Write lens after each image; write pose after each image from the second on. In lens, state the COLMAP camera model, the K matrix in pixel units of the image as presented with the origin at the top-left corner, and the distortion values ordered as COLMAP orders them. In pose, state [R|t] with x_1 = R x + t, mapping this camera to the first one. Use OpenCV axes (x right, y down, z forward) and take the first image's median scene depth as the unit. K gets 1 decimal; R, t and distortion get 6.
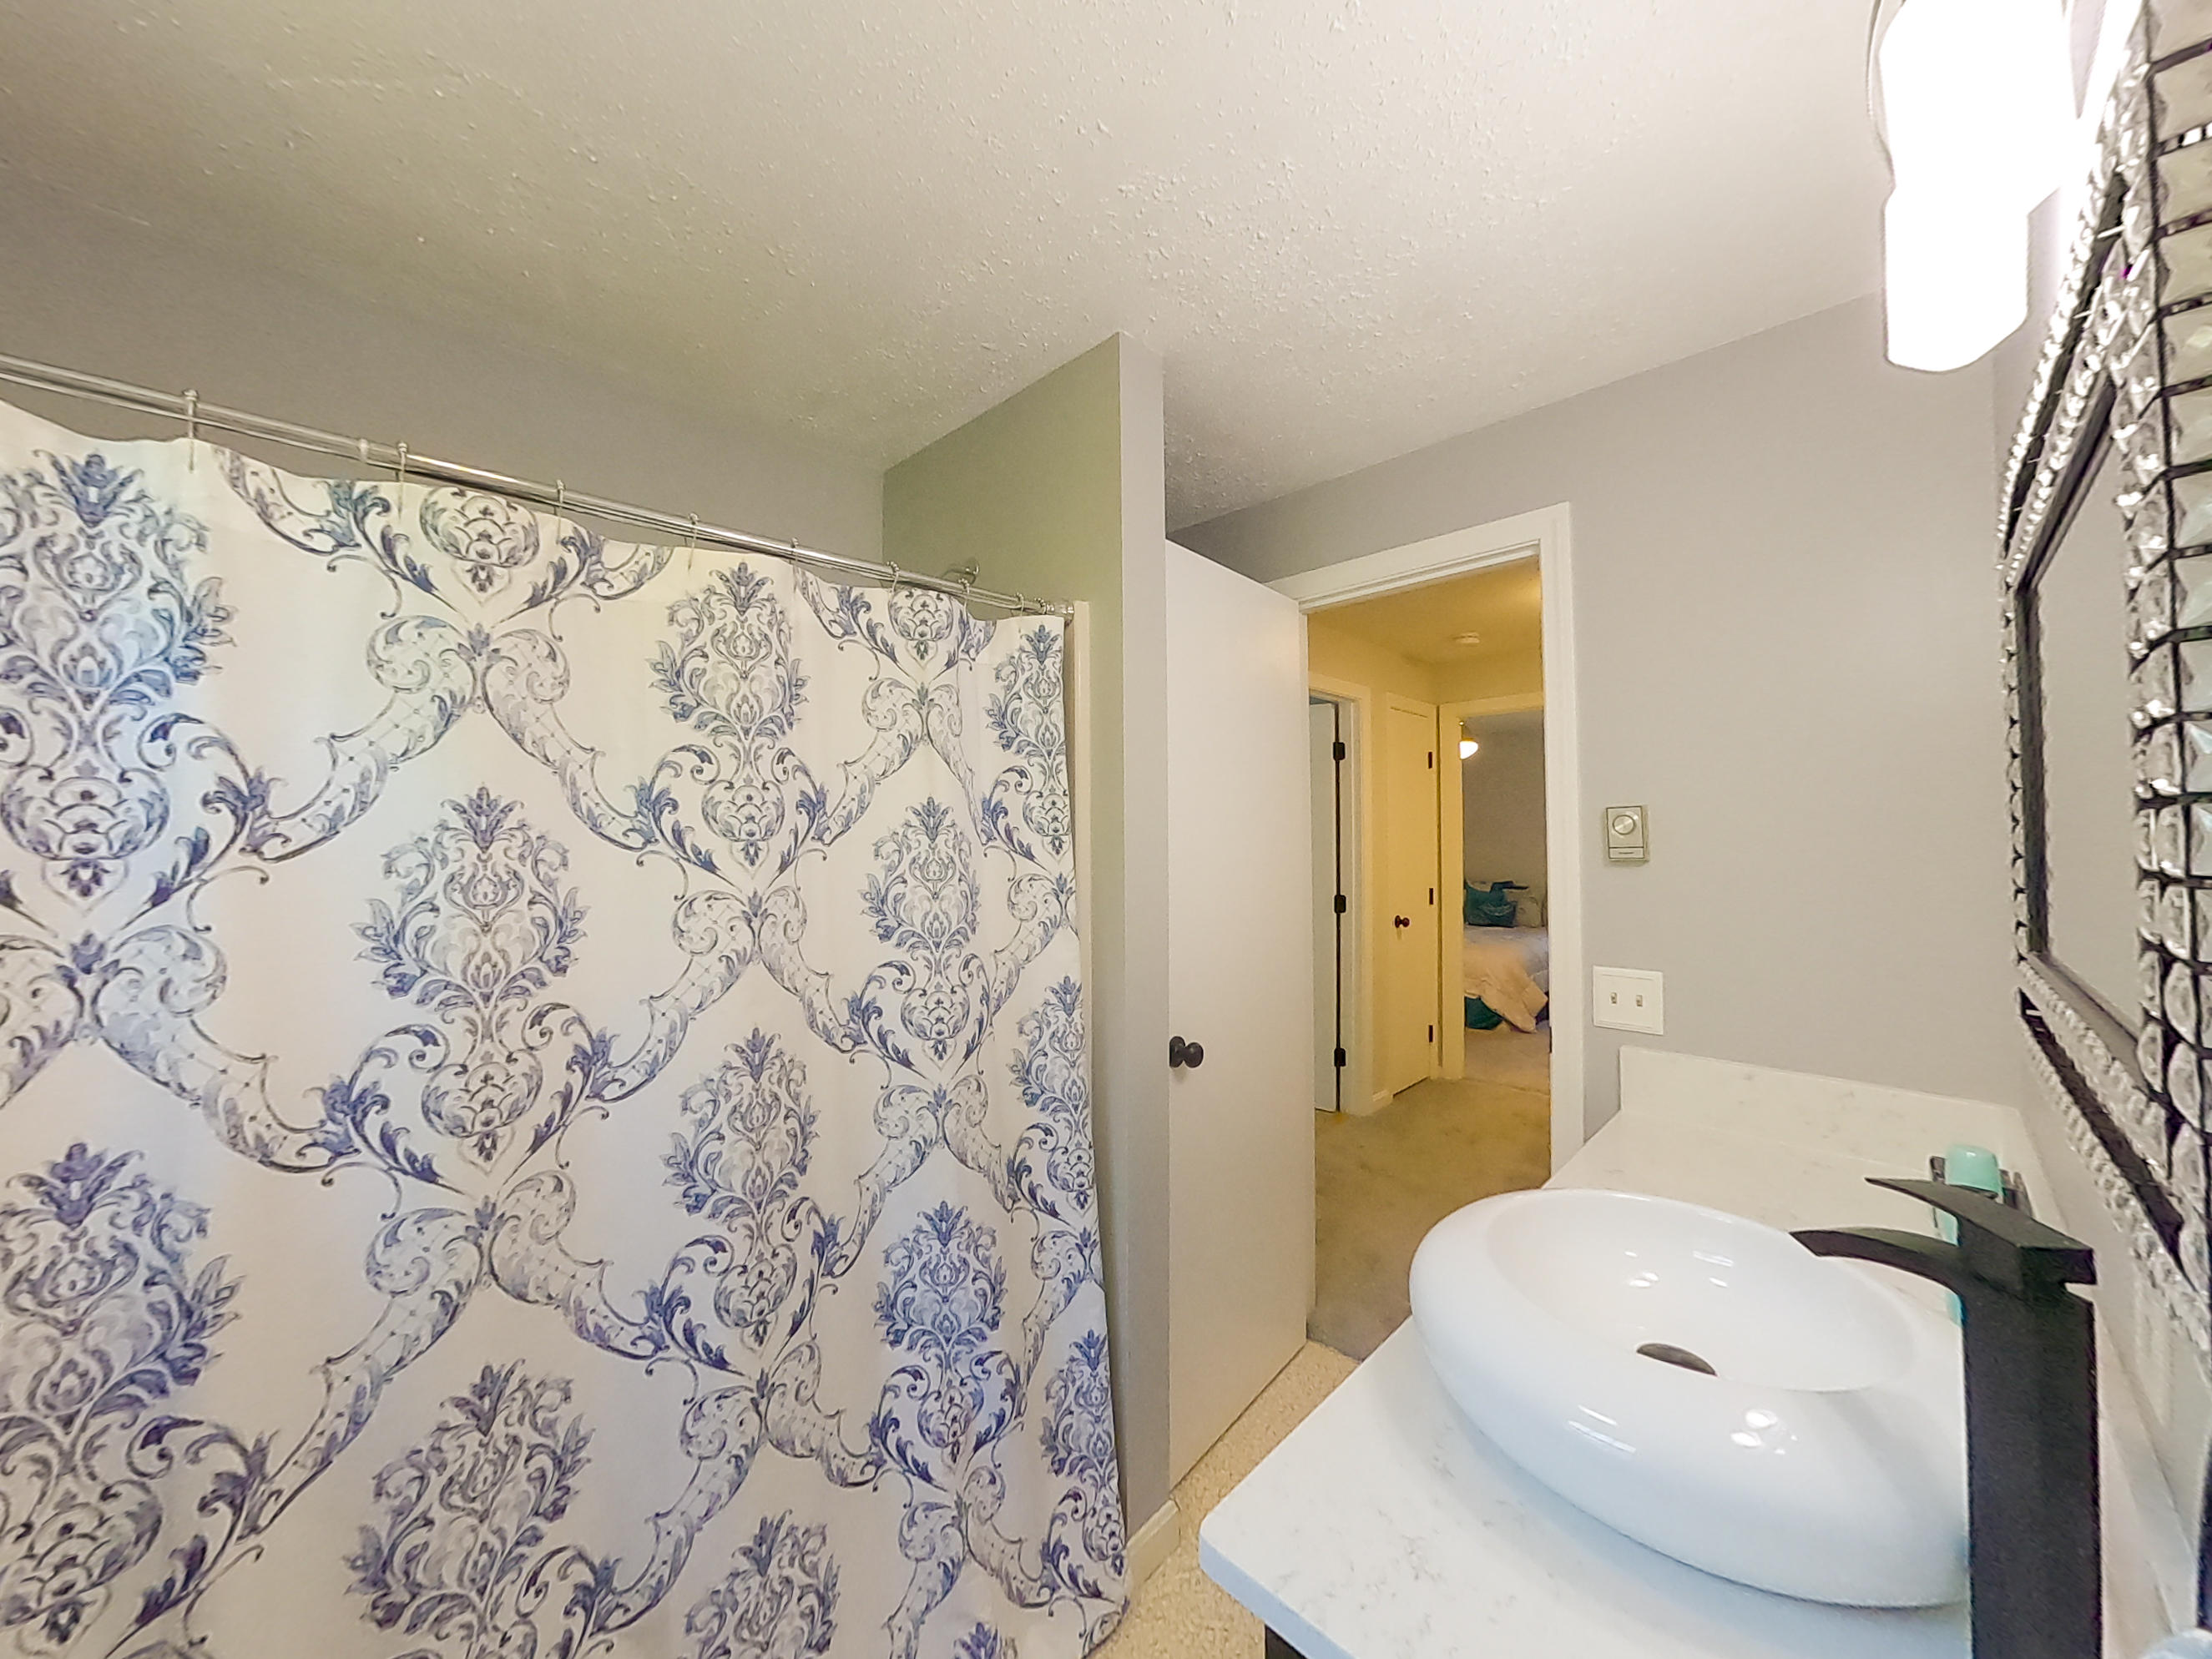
lens RADIAL K [[837.6, 0, 1106.0], [0, 837.6, 829.5], [0, 0, 1]] dist [0.000209, 0.000046]
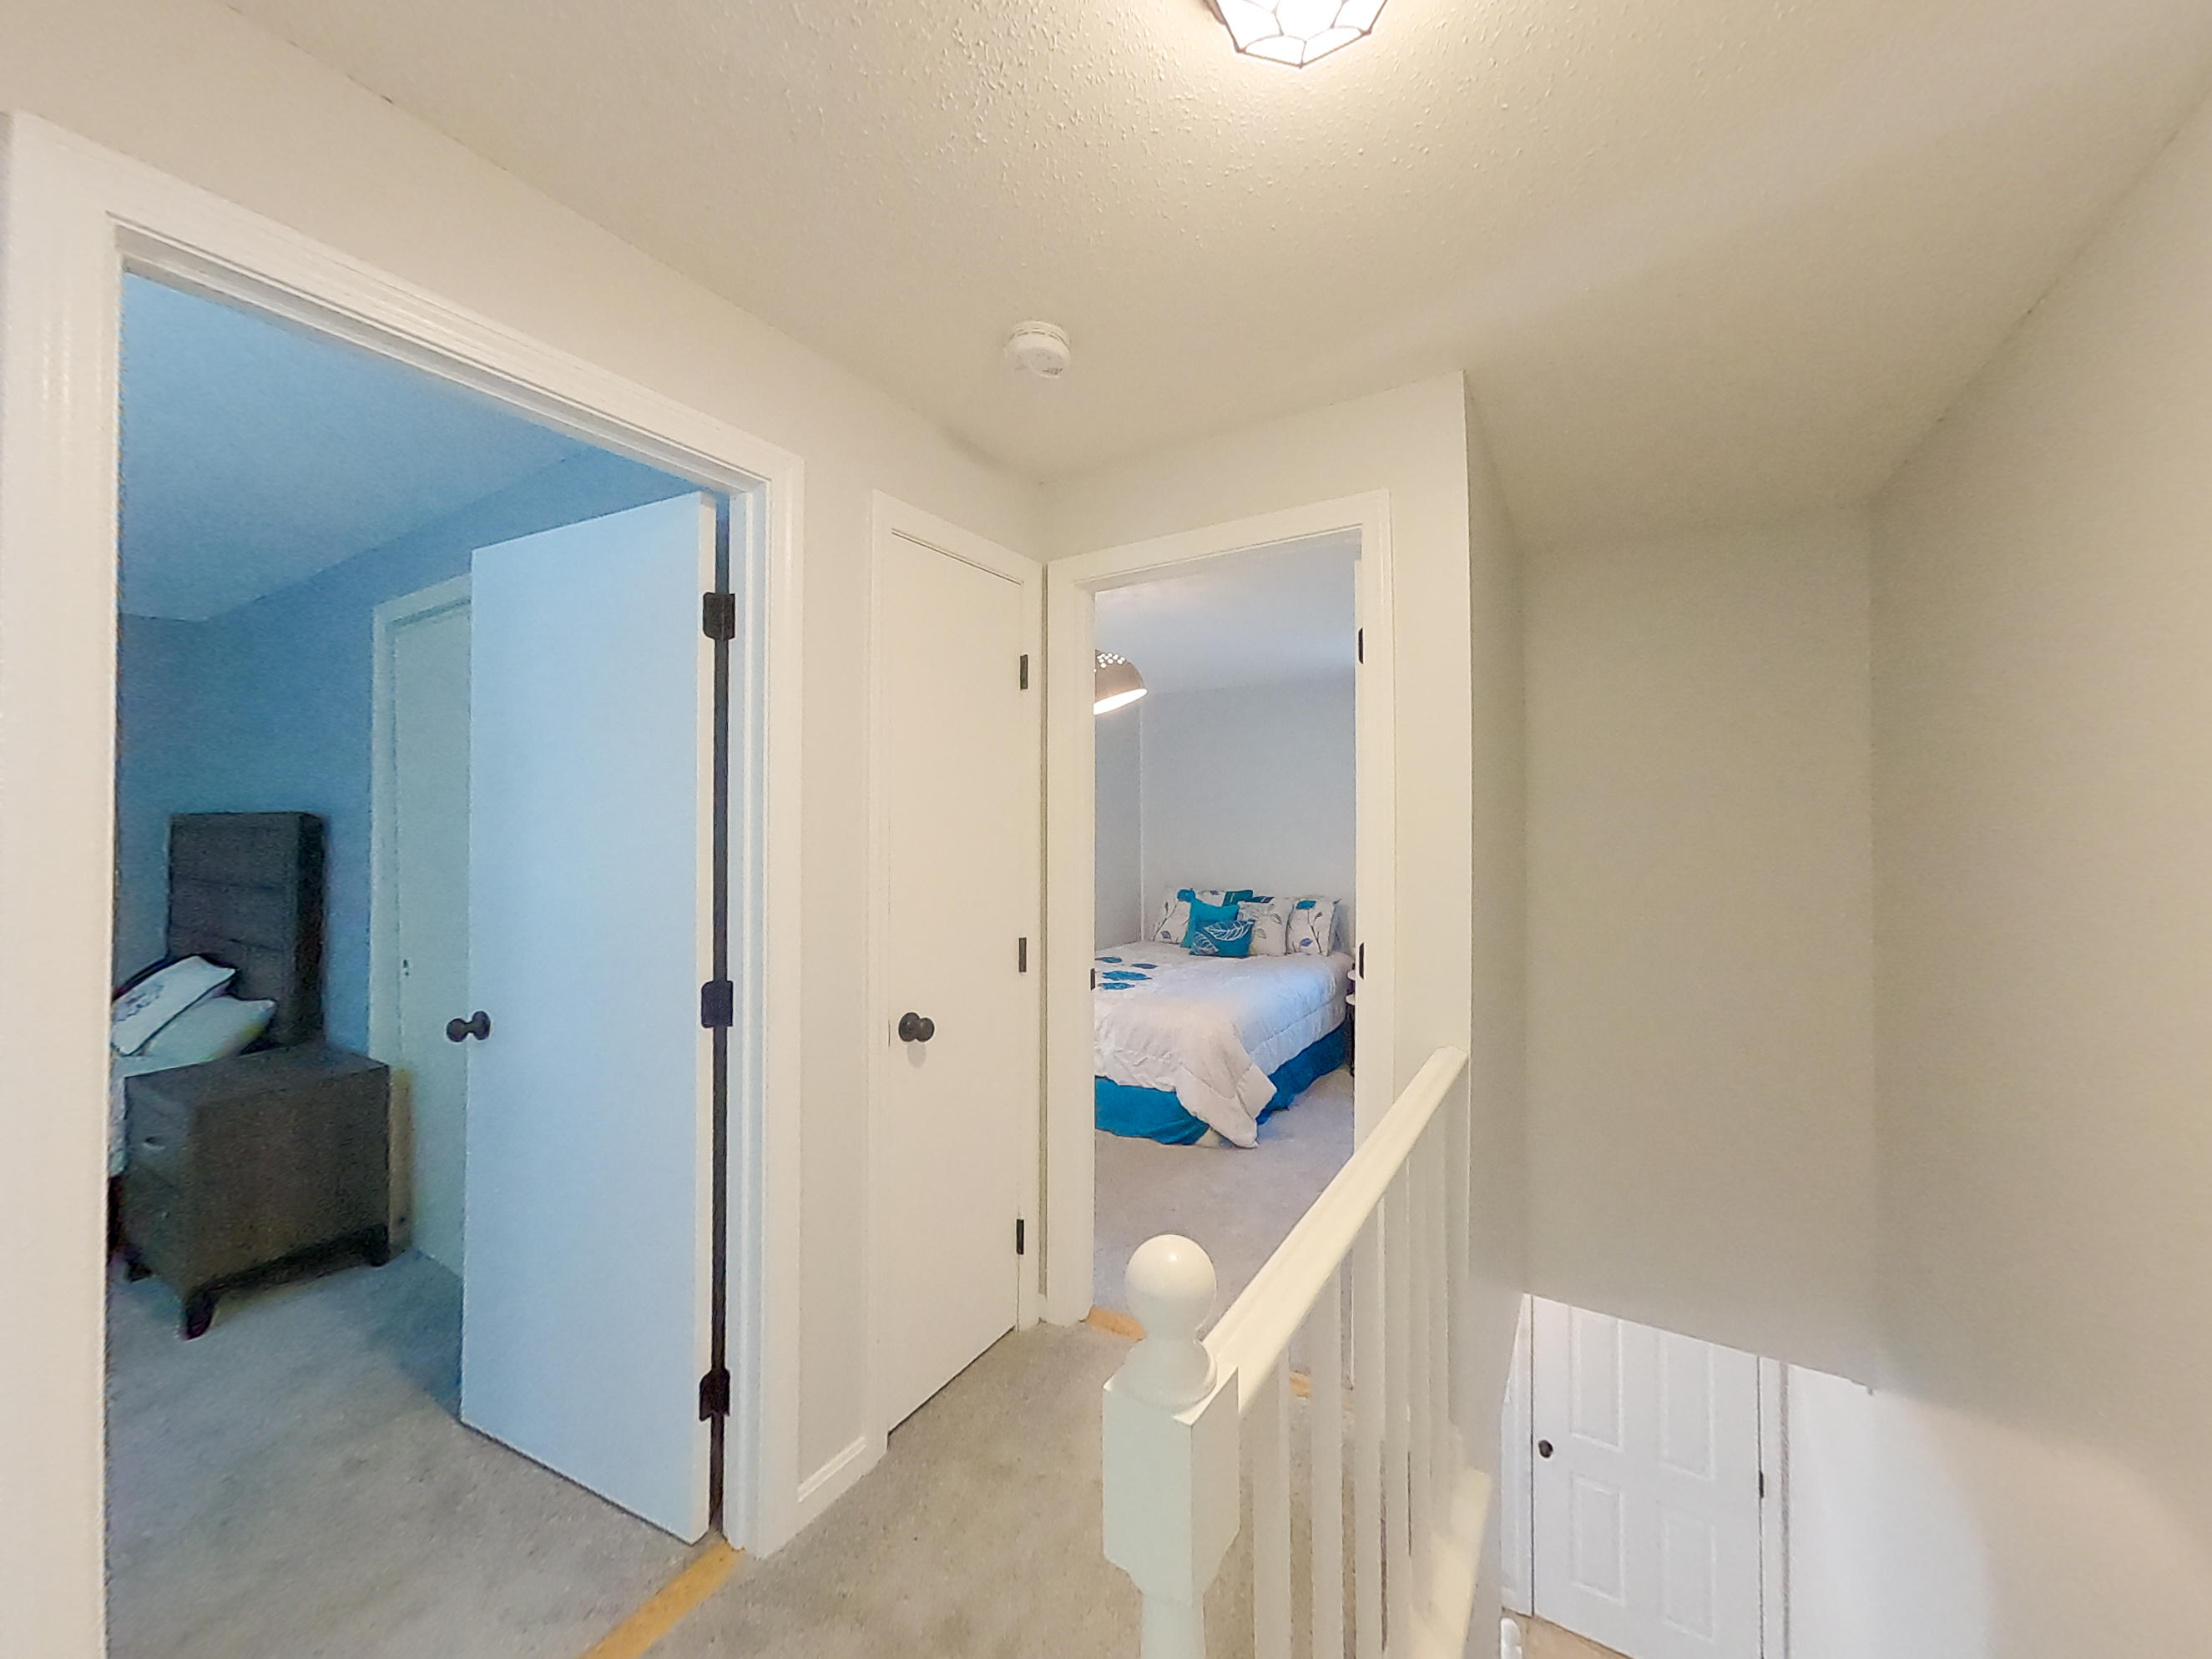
lens RADIAL K [[837.6, 0, 1106.0], [0, 837.6, 829.5], [0, 0, 1]] dist [0.000209, 0.000046]
pose [[0.976724, 0.001646, 0.214492, 0.268114], [-0.004715, 0.999894, 0.013796, 0.000392], [-0.214447, -0.014486, 0.976628, 0.418176]]
